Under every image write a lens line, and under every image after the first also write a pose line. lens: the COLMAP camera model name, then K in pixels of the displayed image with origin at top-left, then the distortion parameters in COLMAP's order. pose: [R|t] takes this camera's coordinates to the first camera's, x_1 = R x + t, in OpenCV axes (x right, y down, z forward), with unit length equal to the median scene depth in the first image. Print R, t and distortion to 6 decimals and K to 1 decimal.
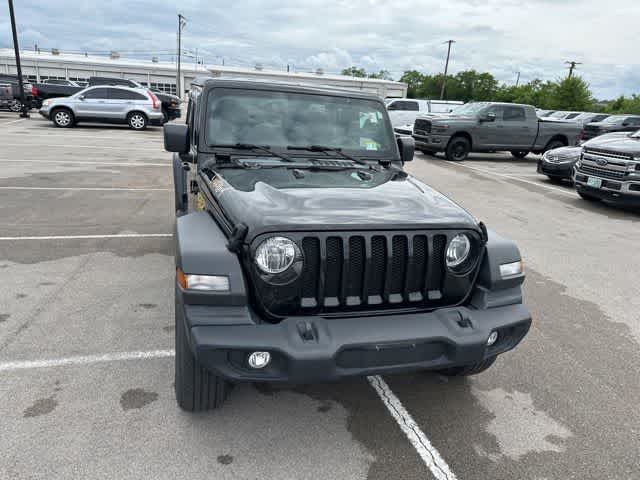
lens RADIAL K [[452.2, 0, 317.3], [0, 452.2, 241.3], [0, 0, 1]] dist [0.026058, -0.029530]
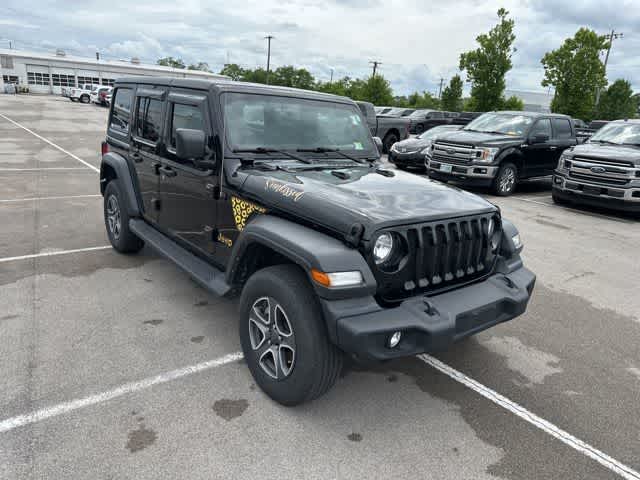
lens RADIAL K [[452.2, 0, 316.7], [0, 452.2, 239.5], [0, 0, 1]] dist [0.026058, -0.029530]
pose [[0.929288, -0.100195, 0.355507, -0.384689], [0.096331, 0.994938, 0.028605, -0.022830], [-0.356574, 0.007665, 0.934236, -0.000064]]
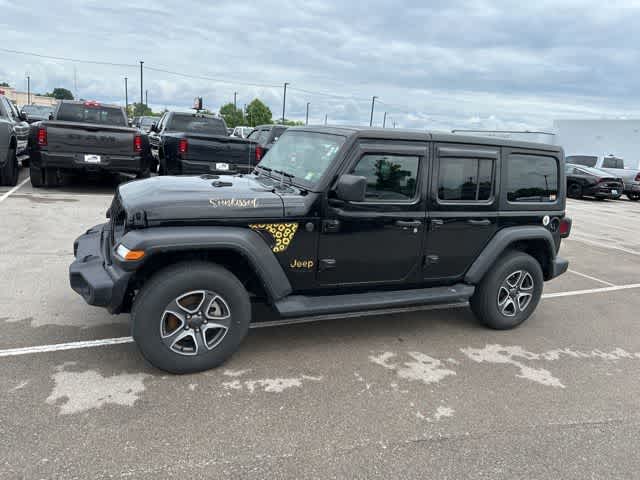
lens RADIAL K [[452.2, 0, 317.3], [0, 452.2, 239.4], [0, 0, 1]] dist [0.026058, -0.029530]
pose [[0.149687, 0.173222, -0.973441, 1.119168], [-0.371183, 0.922368, 0.107056, -0.188881], [0.916415, 0.345300, 0.202363, 0.835030]]
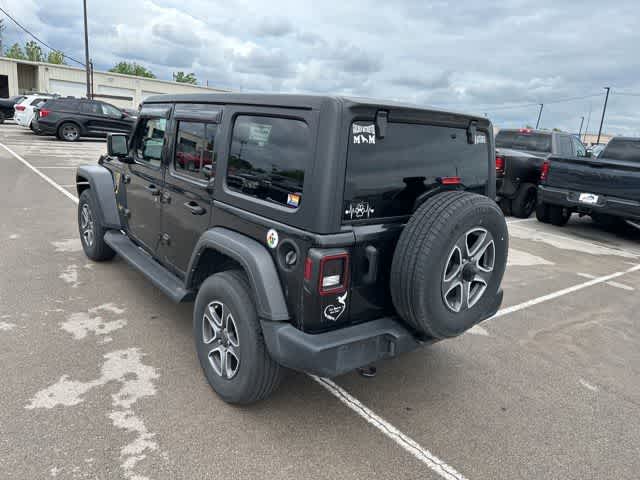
lens RADIAL K [[452.2, 0, 316.4], [0, 452.2, 240.4], [0, 0, 1]] dist [0.026058, -0.029530]
pose [[-0.914731, -0.042699, -0.401801, 0.195323], [-0.250235, 0.840625, 0.480346, -0.664626], [0.317254, 0.539932, -0.779630, 2.174945]]
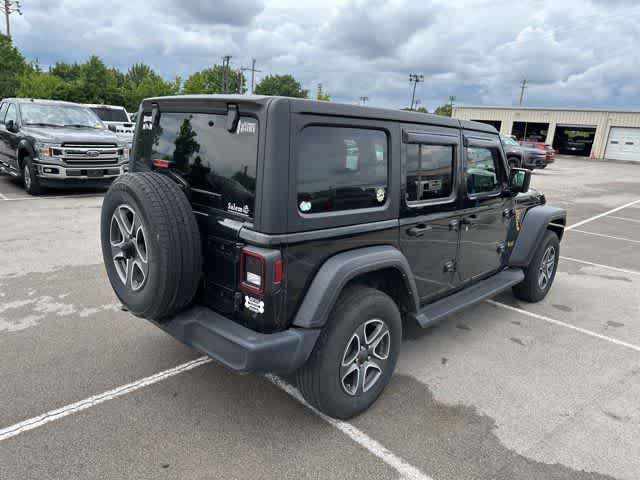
lens RADIAL K [[452.2, 0, 319.7], [0, 452.2, 244.6], [0, 0, 1]] dist [0.026058, -0.029530]
pose [[-0.478794, -0.308503, 0.821938, -0.977474], [0.172166, 0.885052, 0.432482, -0.612335], [-0.860881, 0.348580, -0.370643, 1.753964]]
